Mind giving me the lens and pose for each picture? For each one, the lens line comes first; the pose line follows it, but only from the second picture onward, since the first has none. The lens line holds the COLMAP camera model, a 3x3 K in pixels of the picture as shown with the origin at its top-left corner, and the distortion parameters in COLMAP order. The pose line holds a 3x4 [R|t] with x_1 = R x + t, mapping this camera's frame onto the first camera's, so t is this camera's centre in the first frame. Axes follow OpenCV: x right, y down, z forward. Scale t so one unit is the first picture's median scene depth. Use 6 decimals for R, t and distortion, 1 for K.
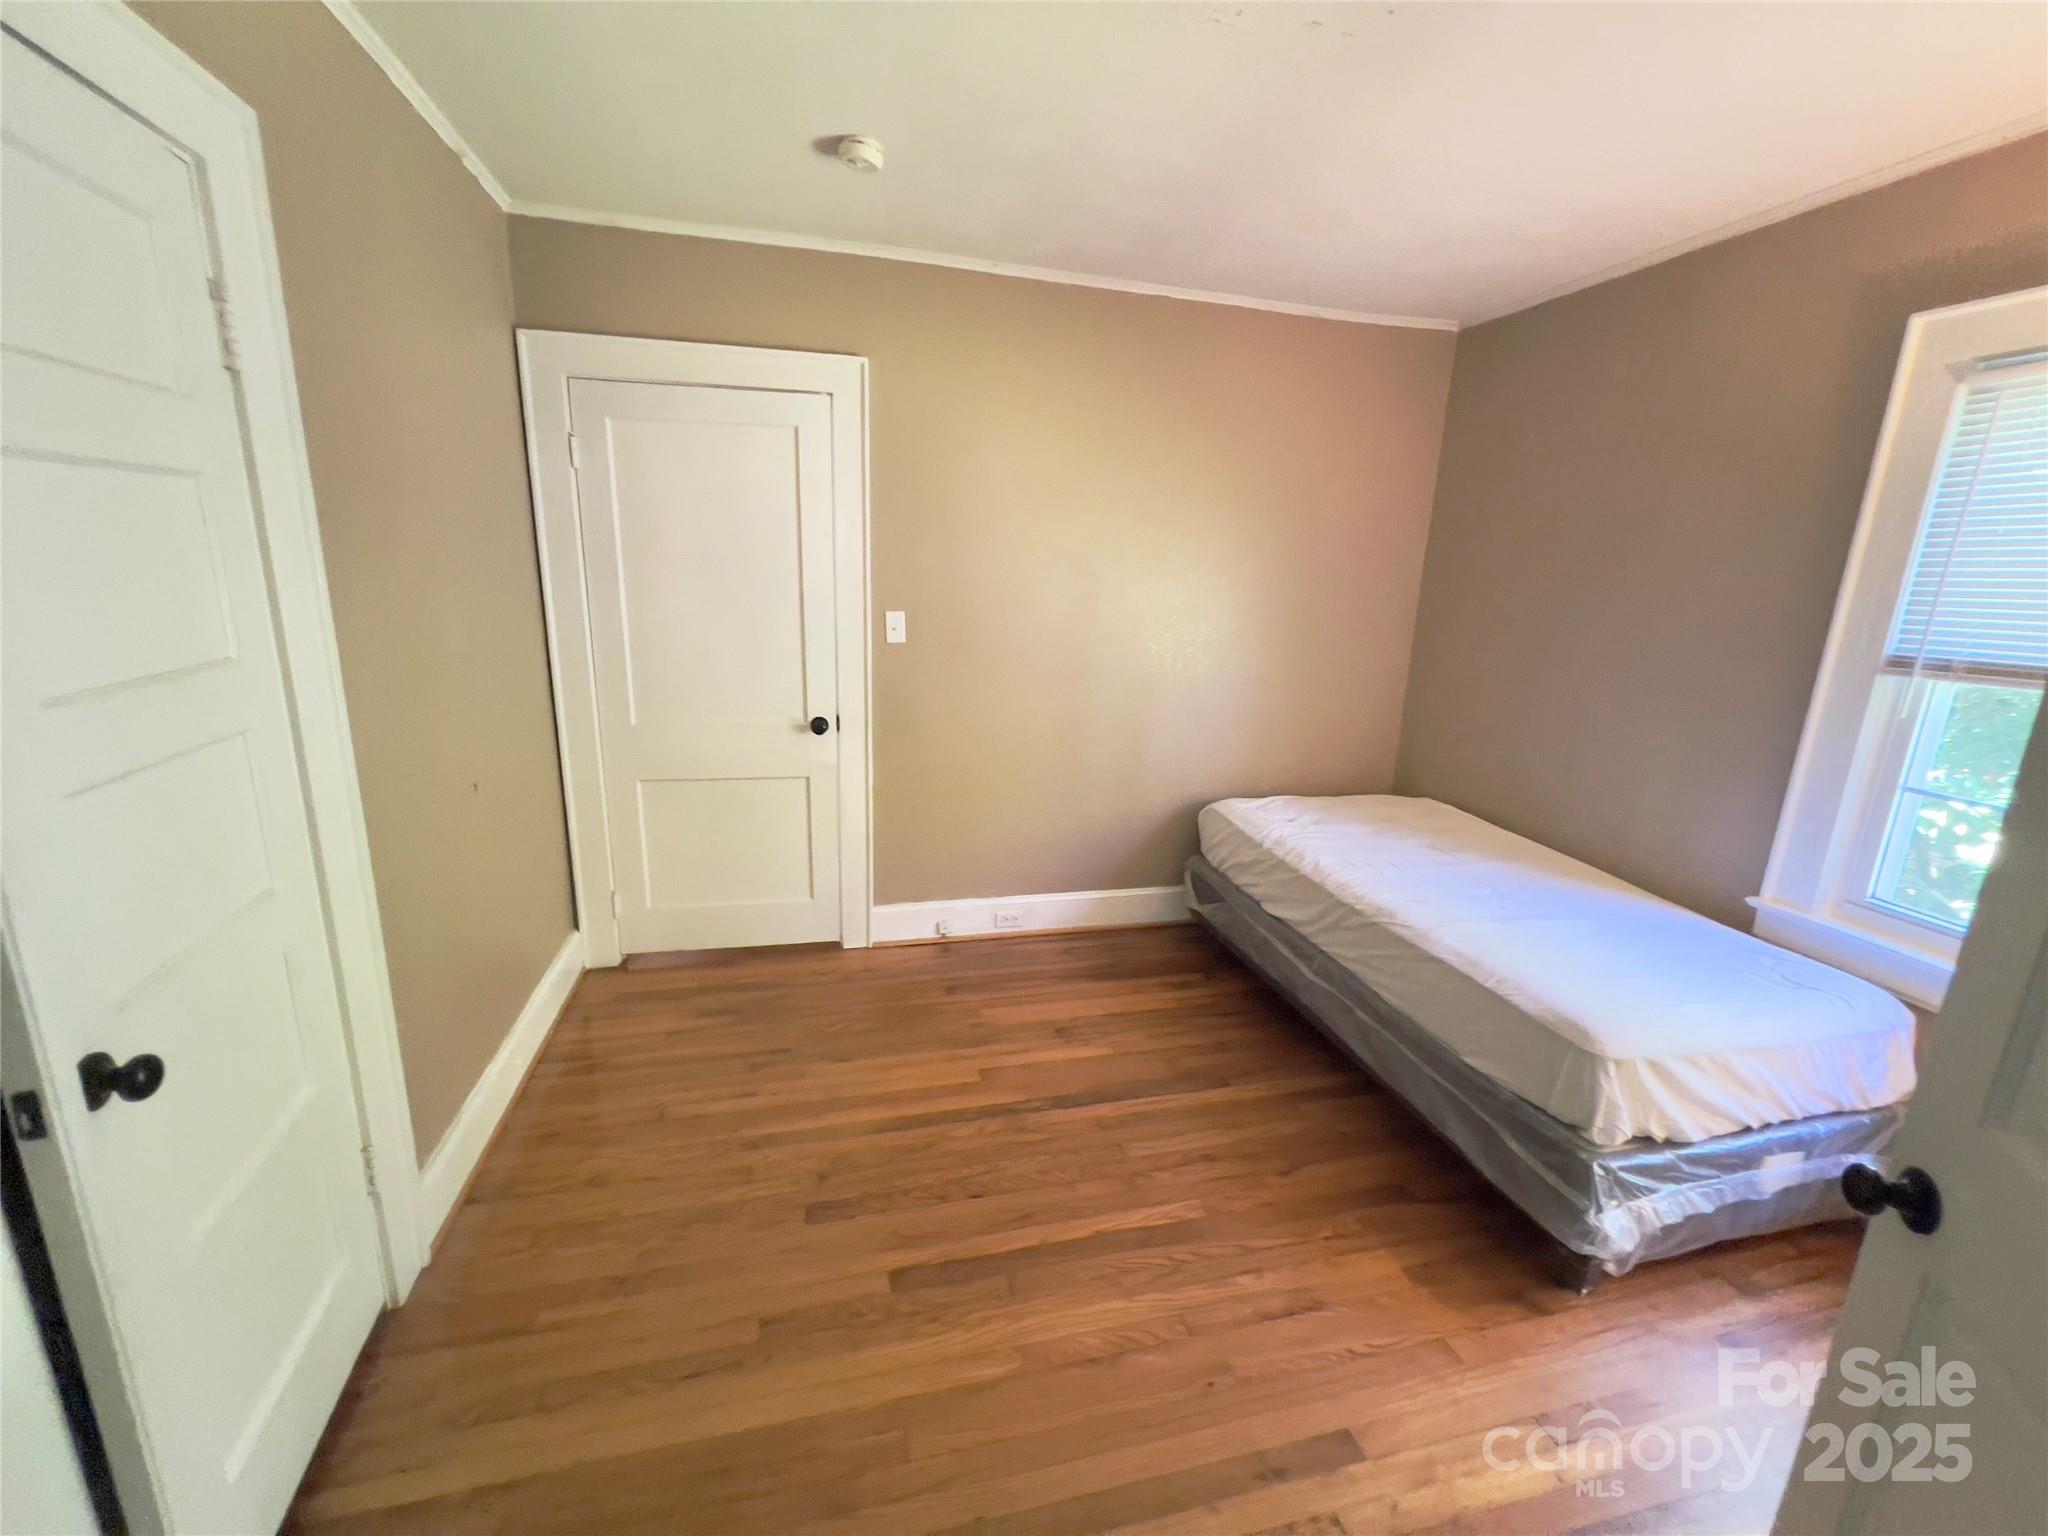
lens RADIAL K [[824.9, 0, 1021.0], [0, 824.9, 759.3], [0, 0, 1]] dist [-0.000712, -0.000363]
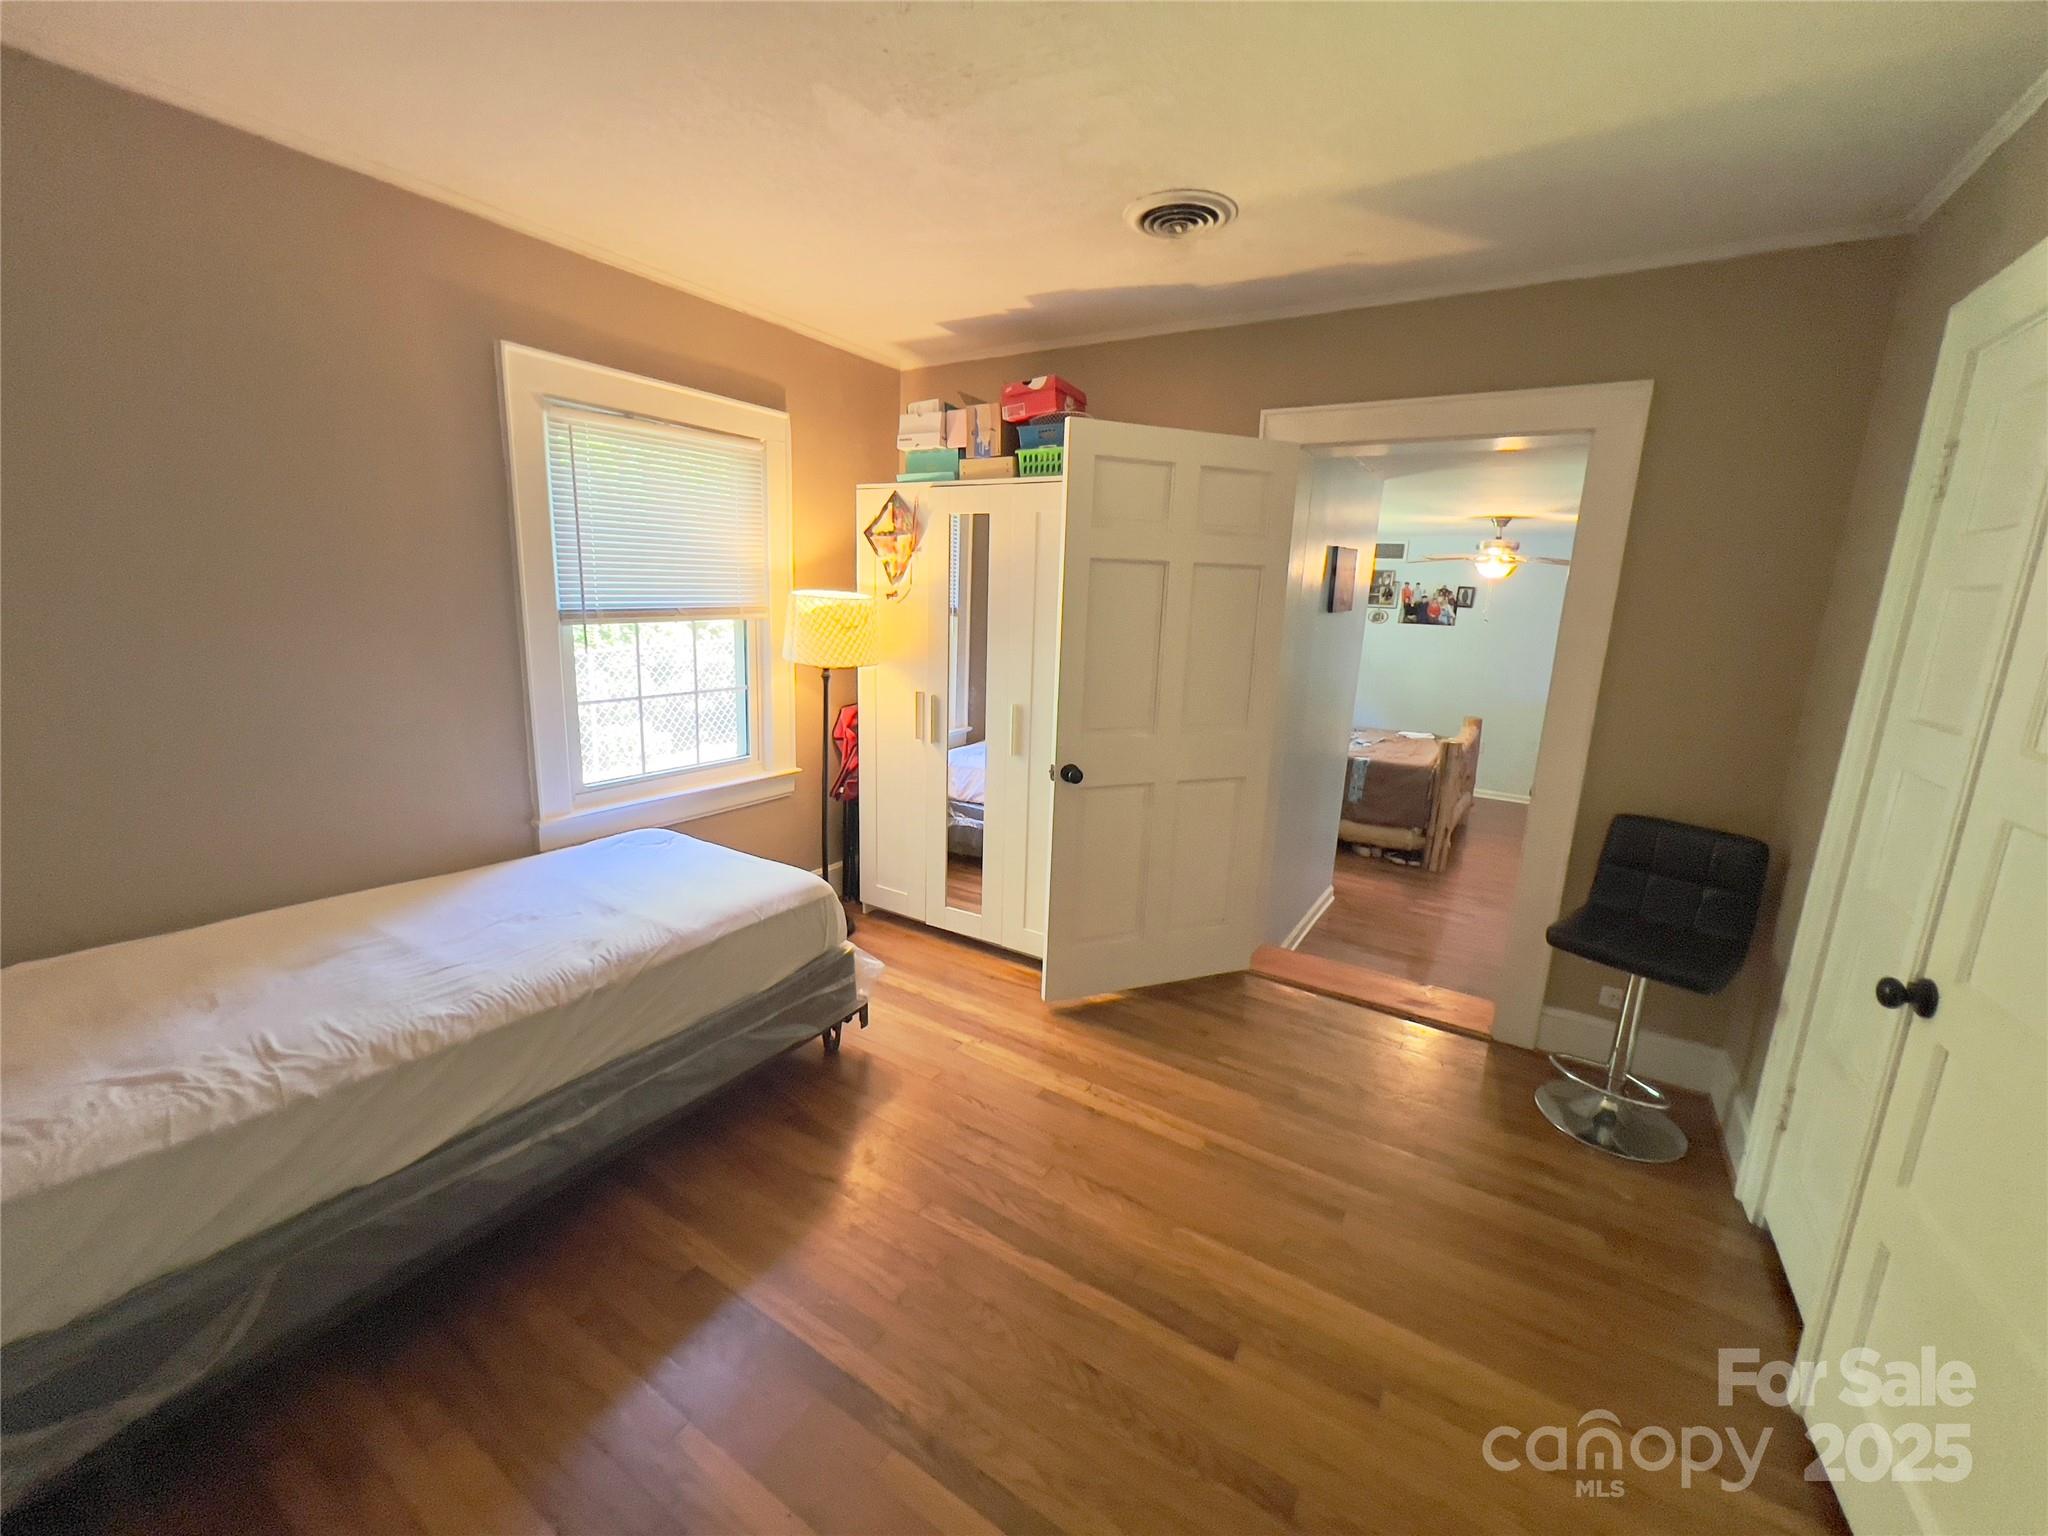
lens RADIAL K [[824.9, 0, 1021.0], [0, 824.9, 759.3], [0, 0, 1]] dist [-0.000712, -0.000363]
pose [[-0.682889, -0.209402, 0.699867, -0.450534], [0.106197, 0.919403, 0.378708, -0.332276], [-0.722762, 0.332940, -0.605612, 1.346843]]
